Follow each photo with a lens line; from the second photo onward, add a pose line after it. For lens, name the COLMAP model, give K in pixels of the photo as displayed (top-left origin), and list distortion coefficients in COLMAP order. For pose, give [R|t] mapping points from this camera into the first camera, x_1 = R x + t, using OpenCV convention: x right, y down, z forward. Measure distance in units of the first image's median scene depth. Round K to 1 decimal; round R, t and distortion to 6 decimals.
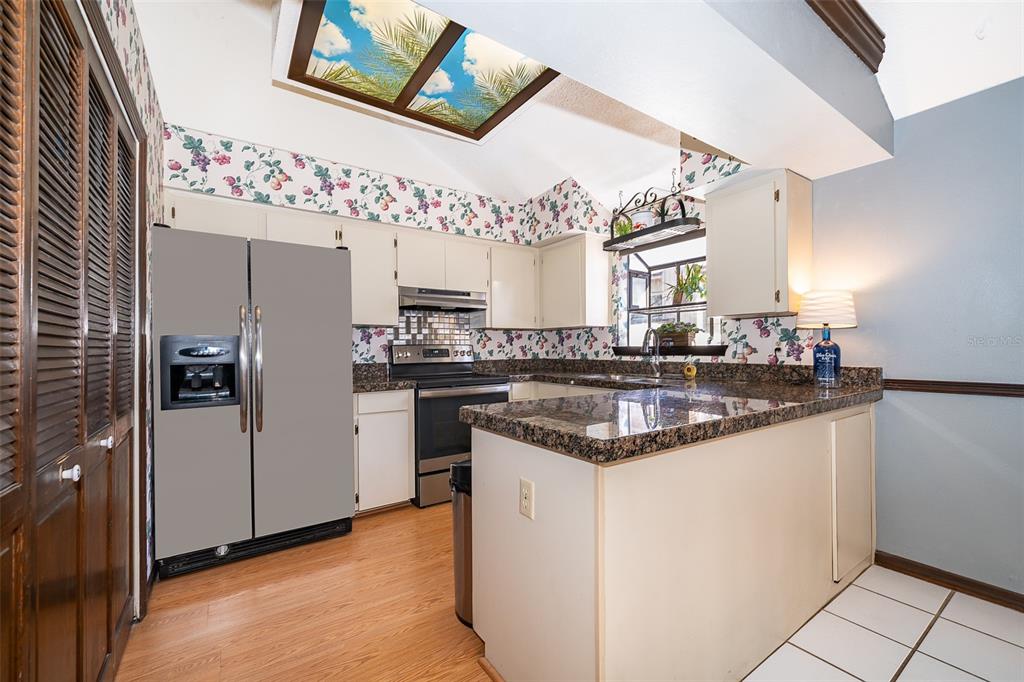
lens RADIAL K [[420.0, 0, 508.8], [0, 420.0, 346.9], [0, 0, 1]] dist [-0.002435, 0.000068]
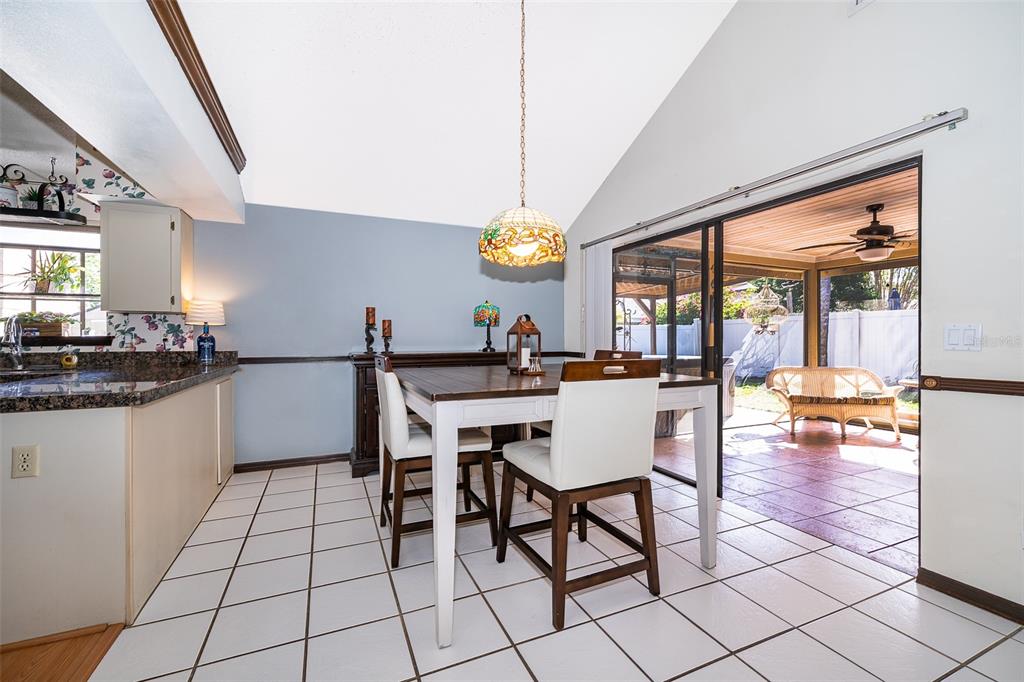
lens RADIAL K [[420.0, 0, 508.1], [0, 420.0, 342.6], [0, 0, 1]] dist [-0.002435, 0.000068]
pose [[0.181339, -0.000492, 0.983420, -0.427866], [-0.002118, 0.999997, 0.000891, 0.011032], [-0.983418, -0.002244, 0.181338, -0.268149]]
